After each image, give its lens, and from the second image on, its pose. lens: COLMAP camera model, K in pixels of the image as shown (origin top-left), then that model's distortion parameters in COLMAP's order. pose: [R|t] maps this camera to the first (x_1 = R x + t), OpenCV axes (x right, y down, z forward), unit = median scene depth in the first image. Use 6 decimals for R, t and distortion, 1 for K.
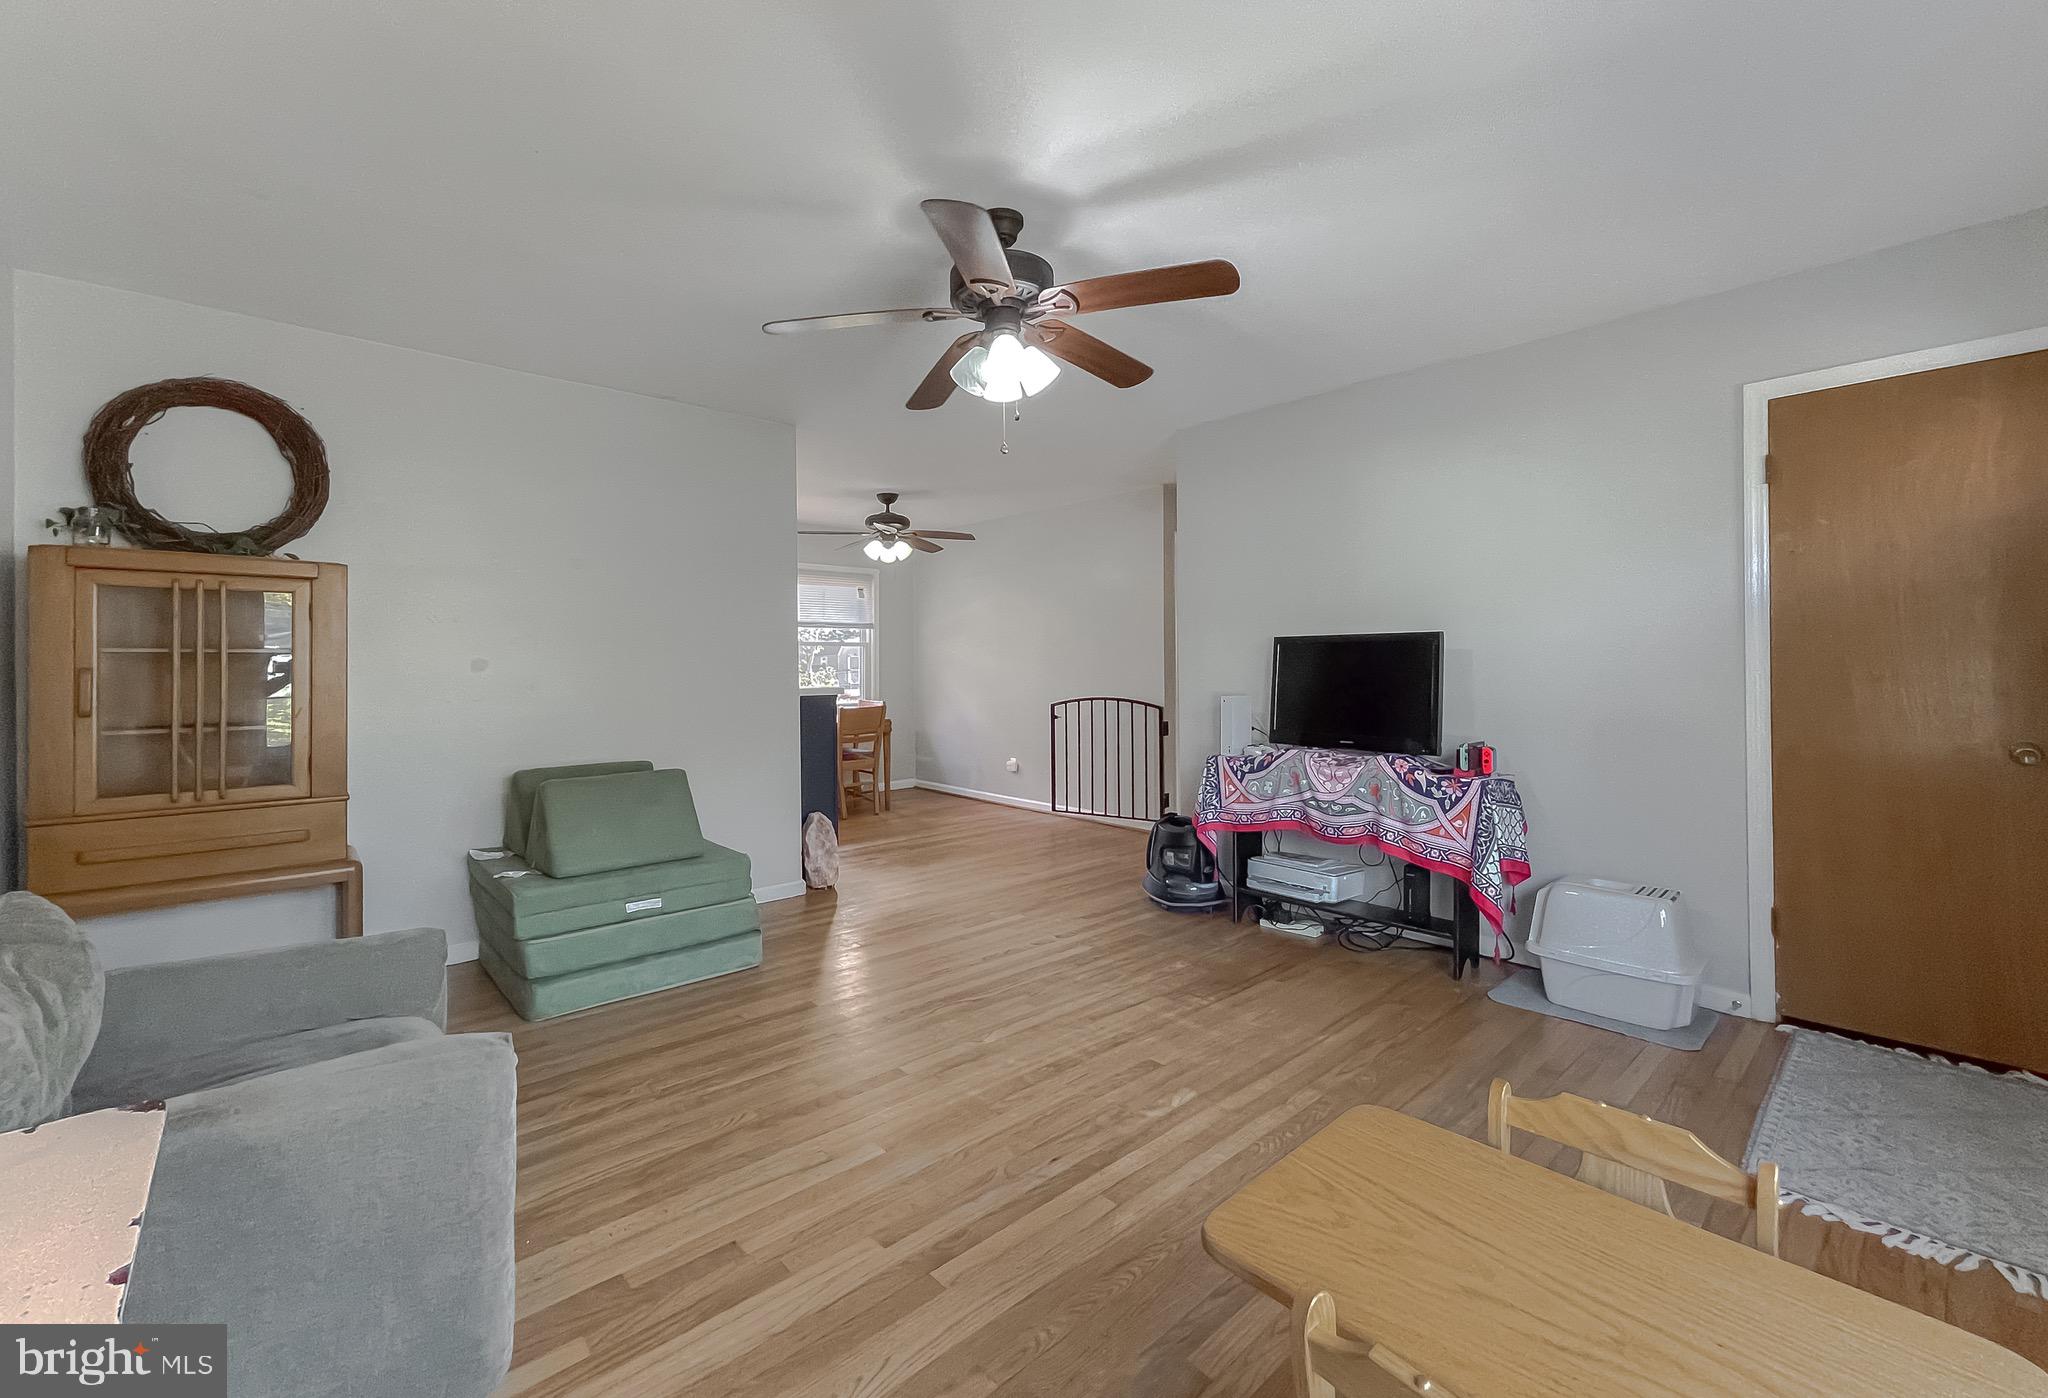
lens RADIAL K [[838.9, 0, 1021.4], [0, 838.9, 657.6], [0, 0, 1]] dist [-0.000686, -0.000067]
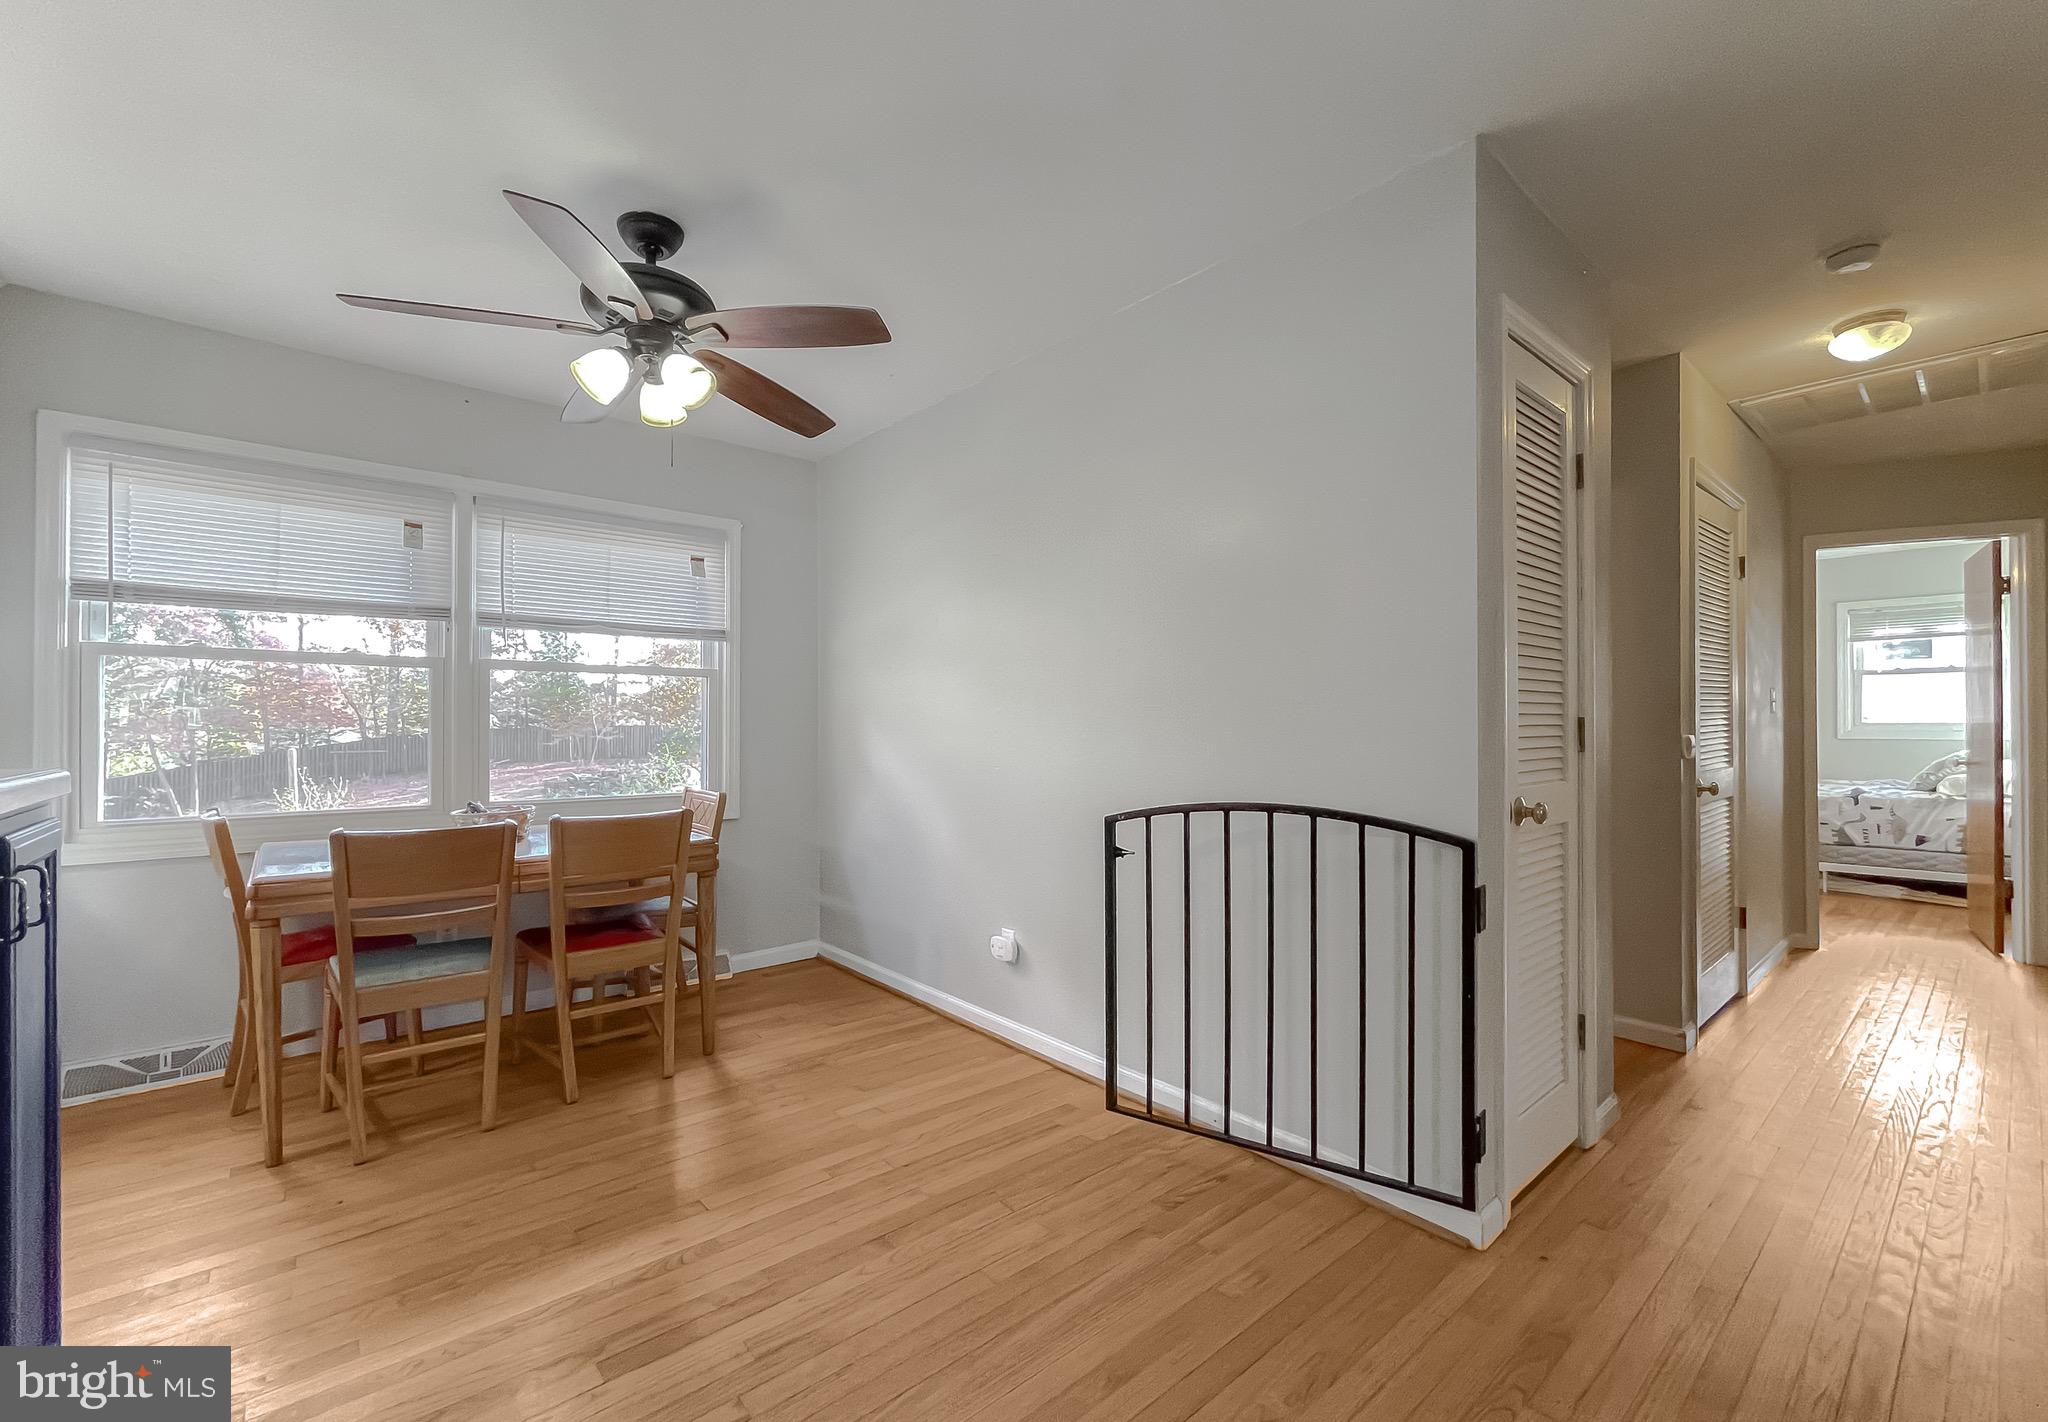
lens RADIAL K [[850.1, 0, 1028.7], [0, 850.1, 716.7], [0, 0, 1]] dist [0.001683, 0.000100]
pose [[0.999923, 0.009344, -0.008142, 0.006068], [-0.009391, 0.999939, -0.005748, 0.020299], [0.008088, 0.005824, 0.999950, 0.897807]]
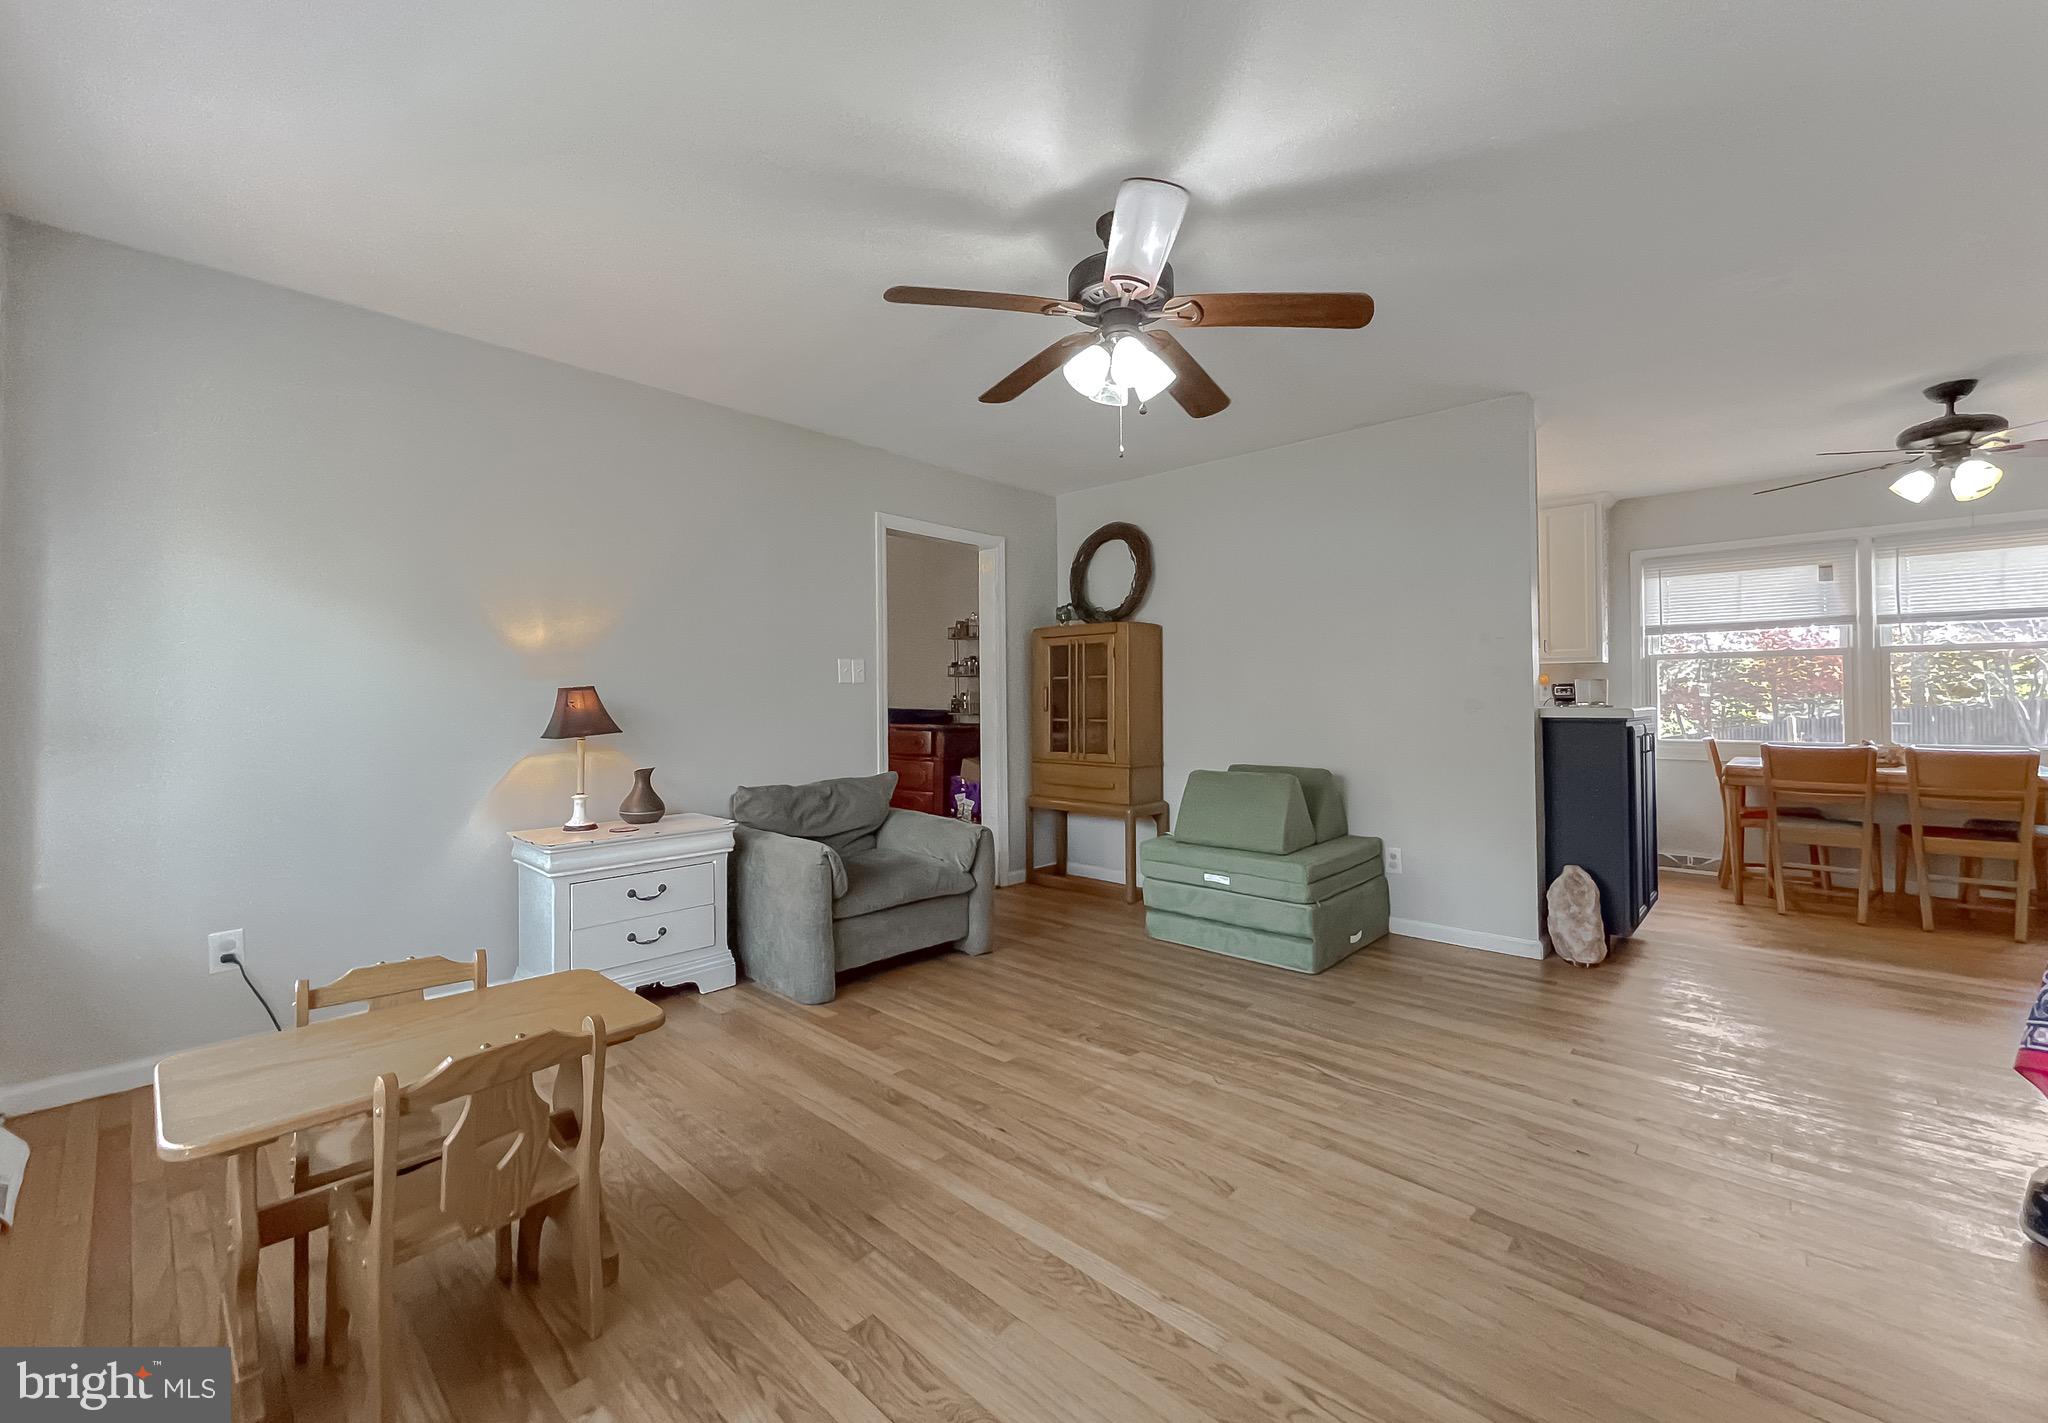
lens RADIAL K [[835.0, 0, 1024.0], [0, 835.0, 711.5], [0, 0, 1]] dist [-0.000092, -0.000172]
pose [[0.098703, 0.018972, -0.994936, 0.498075], [0.012513, 0.999716, 0.020305, 0.016686], [0.995038, -0.014453, 0.098438, 0.418865]]
